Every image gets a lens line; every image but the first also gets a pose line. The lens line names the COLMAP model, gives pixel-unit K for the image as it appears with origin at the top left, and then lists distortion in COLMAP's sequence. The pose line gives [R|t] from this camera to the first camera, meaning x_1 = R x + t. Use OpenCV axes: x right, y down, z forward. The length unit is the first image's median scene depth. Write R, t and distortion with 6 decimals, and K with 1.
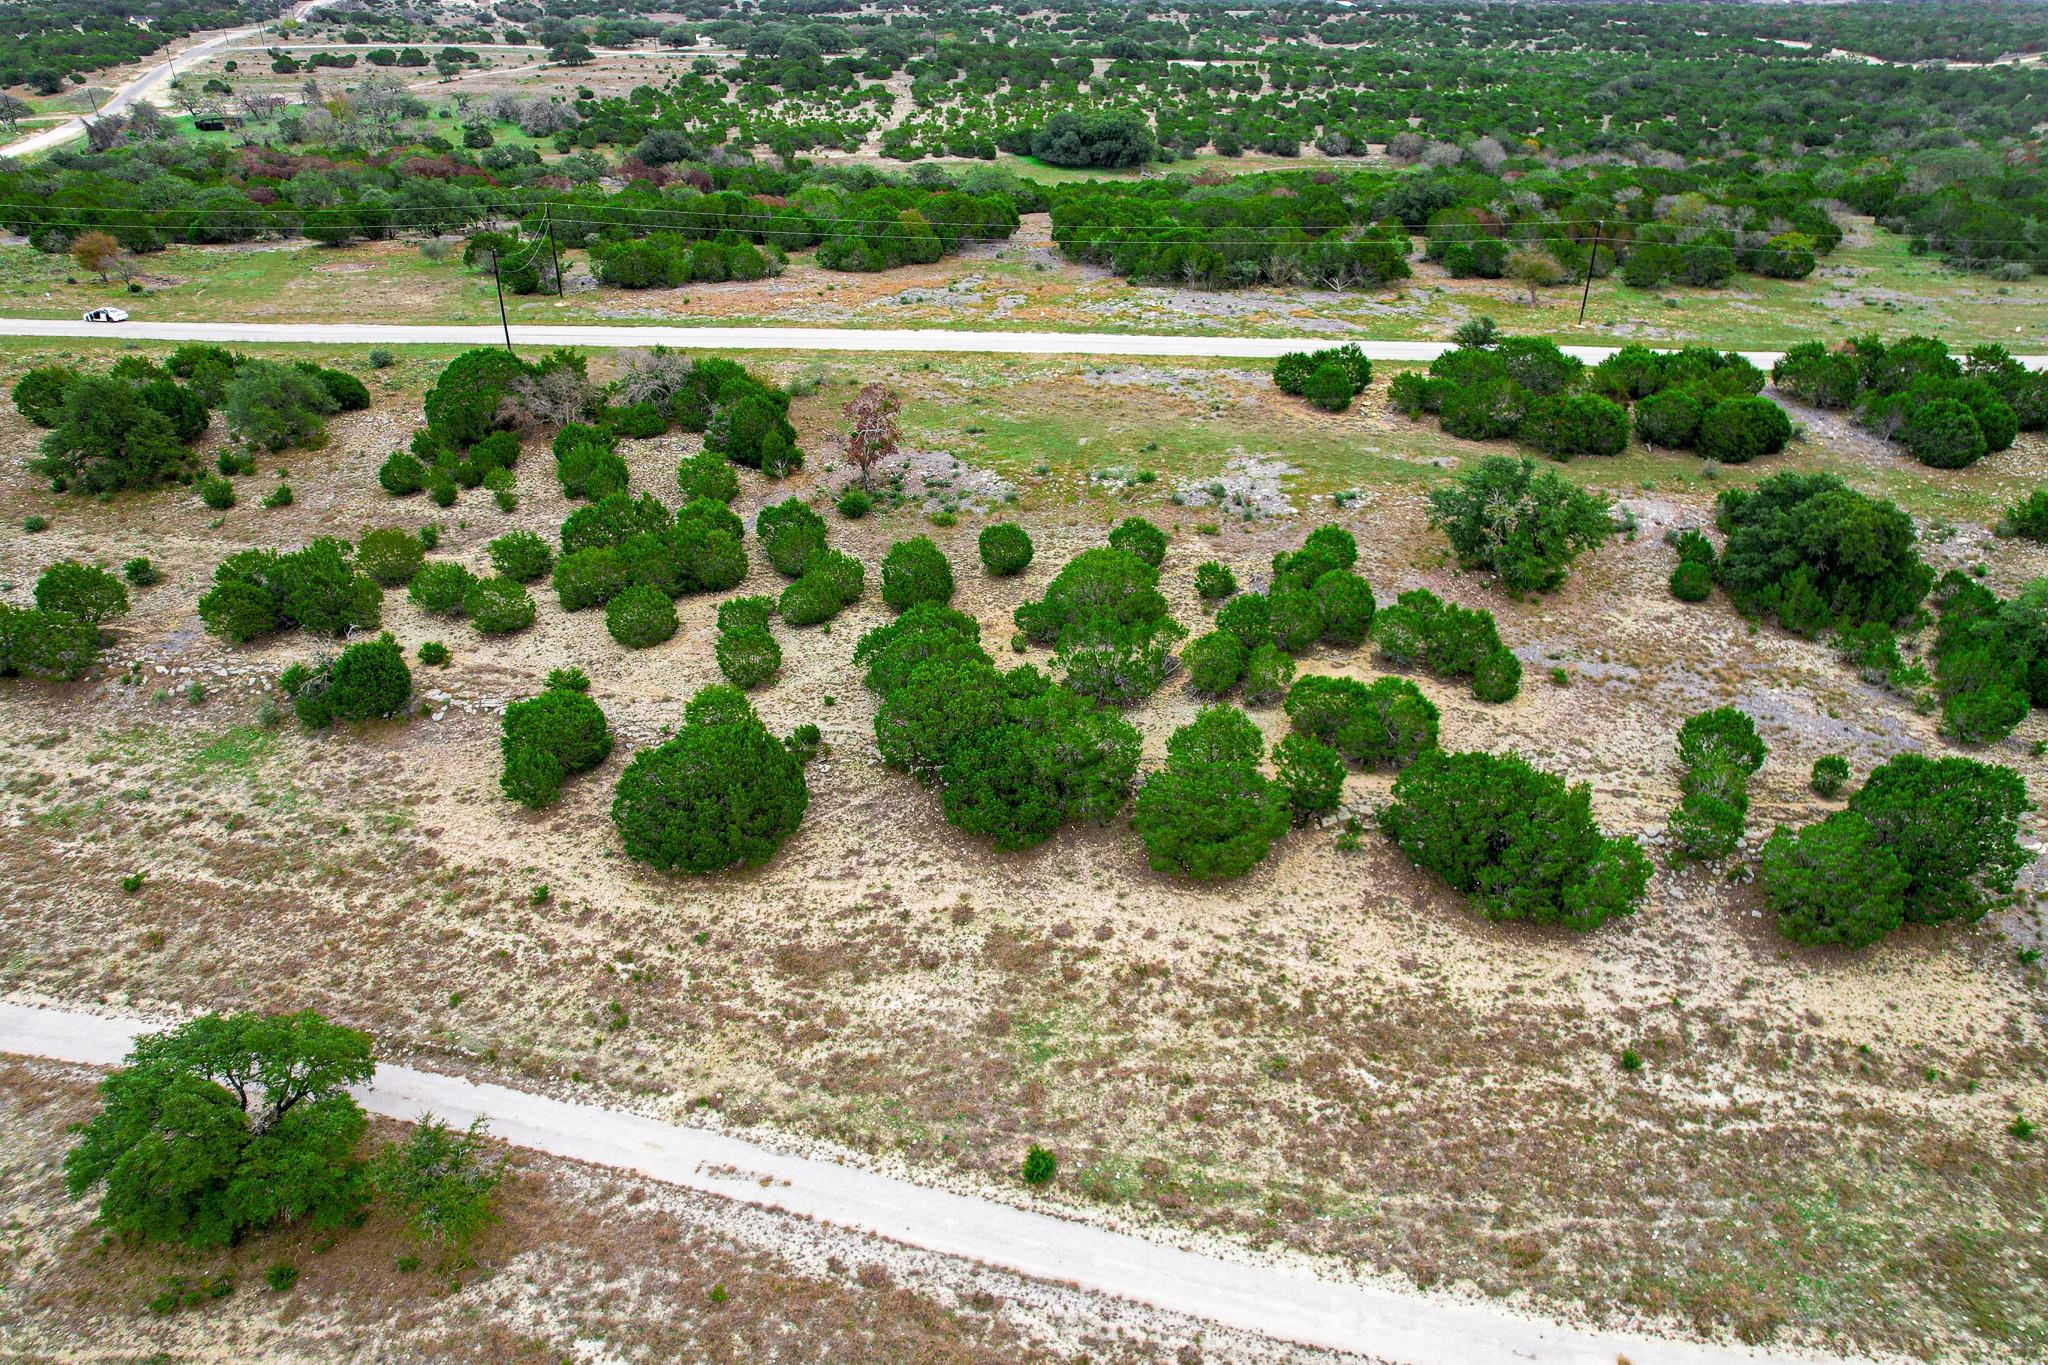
lens RADIAL K [[1308.0, 0, 1022.2], [0, 1308.0, 678.6], [0, 0, 1]] dist [-0.077631, 0.069168]
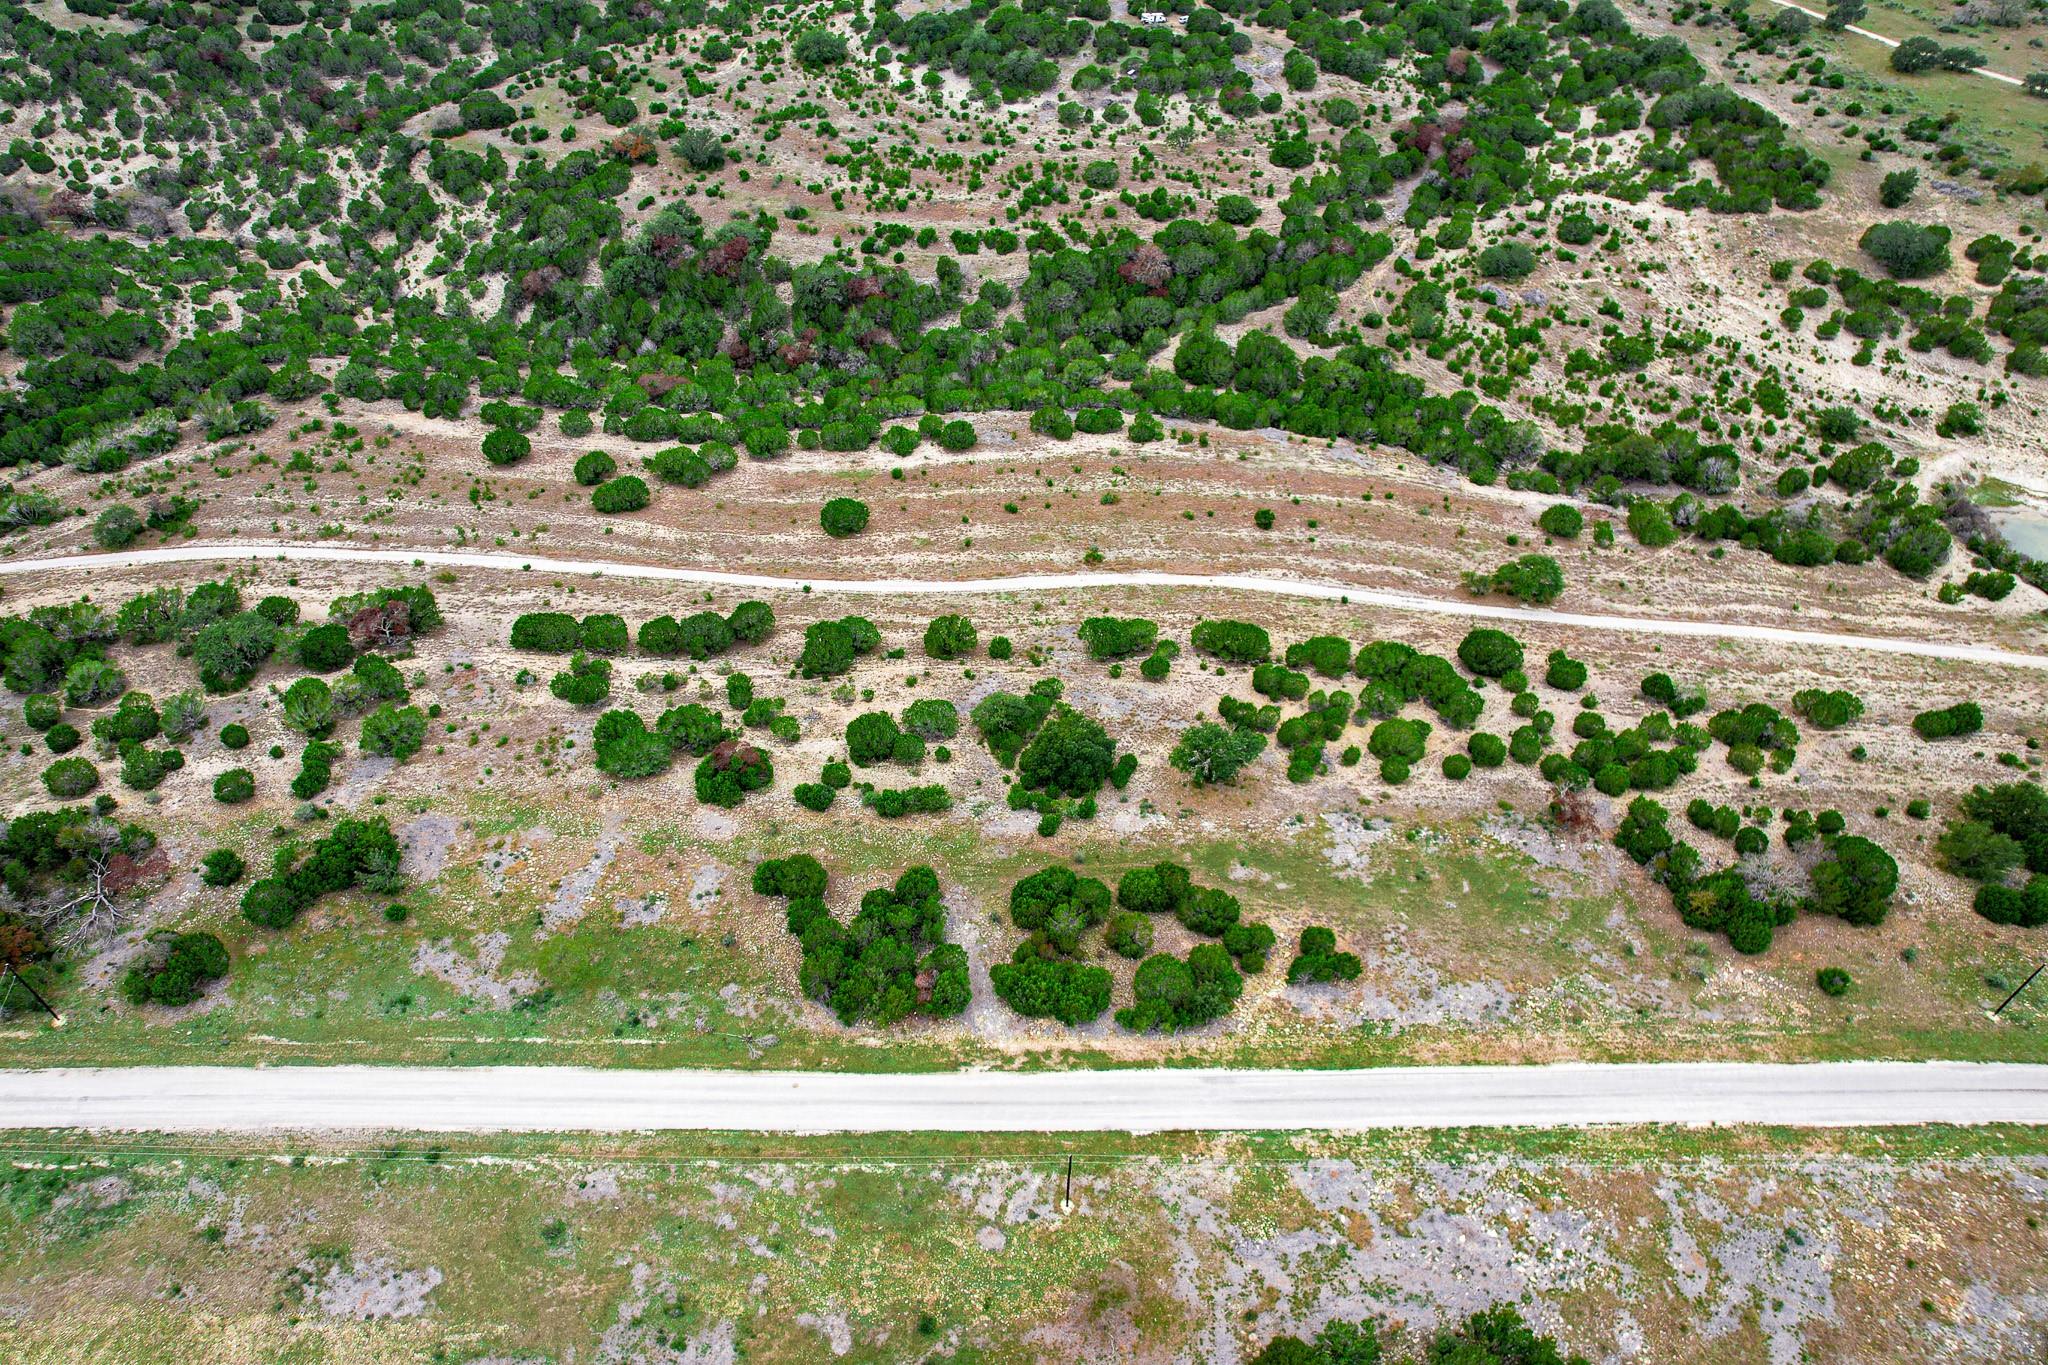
lens RADIAL K [[1308.0, 0, 1025.1], [0, 1308.0, 685.1], [0, 0, 1]] dist [-0.077631, 0.069168]
pose [[-0.995402, 0.053273, -0.079606, 0.661893], [-0.059514, 0.307238, 0.949770, -1.647614], [0.075055, 0.950141, -0.302654, 1.176430]]
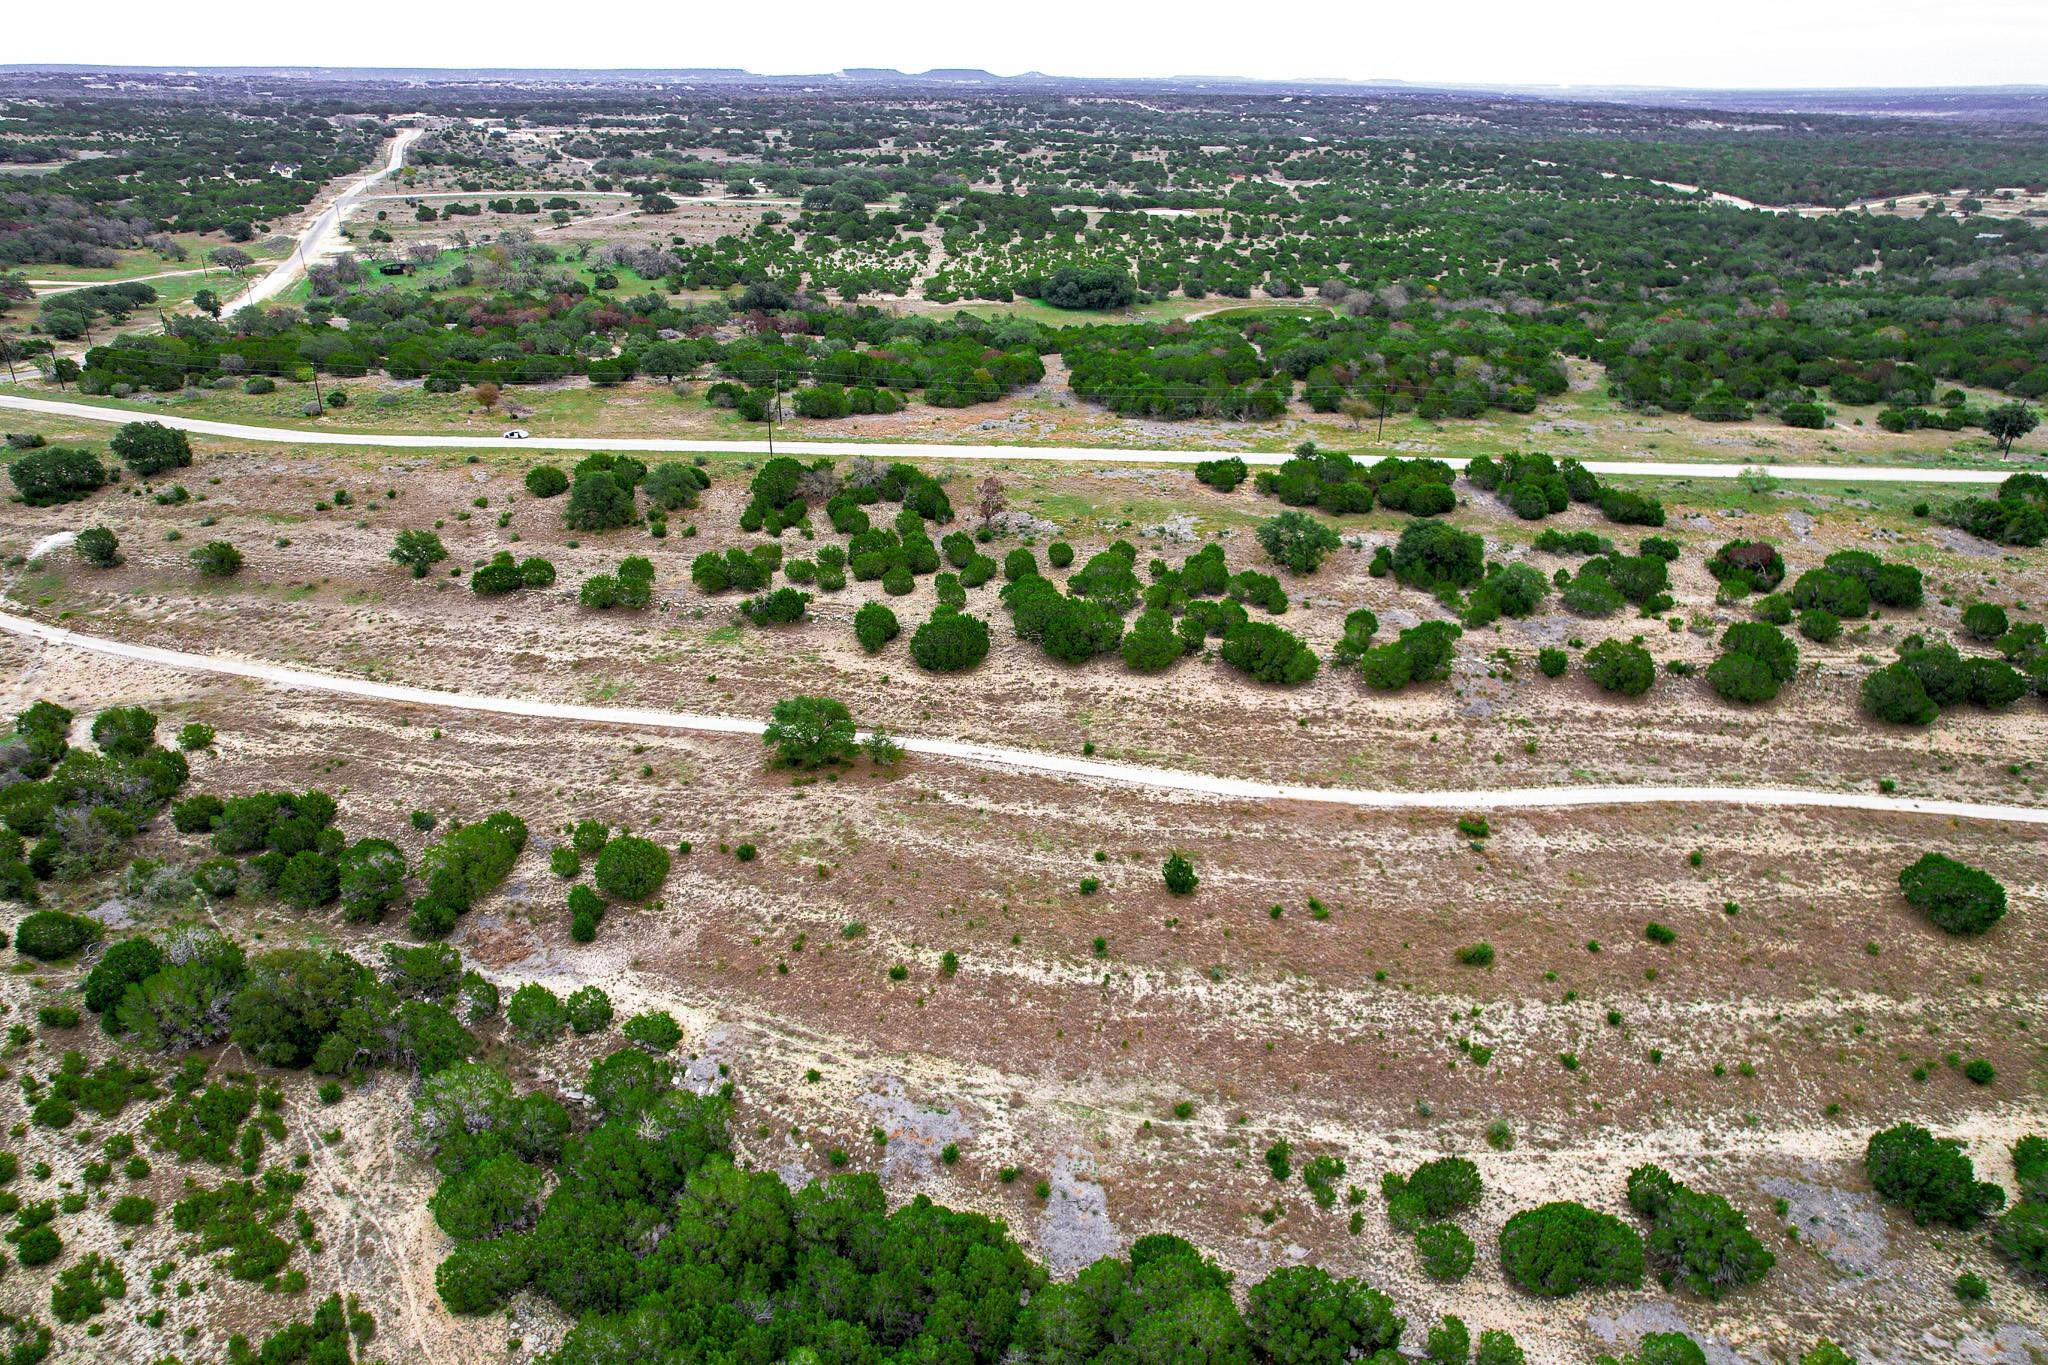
lens RADIAL K [[1308.0, 0, 1020.2], [0, 1308.0, 675.2], [0, 0, 1]] dist [-0.077631, 0.069168]
pose [[0.999972, 0.001337, 0.007304, -0.077366], [-0.000838, 0.997692, -0.067902, 0.198465], [-0.007378, 0.067894, 0.997665, -0.913395]]
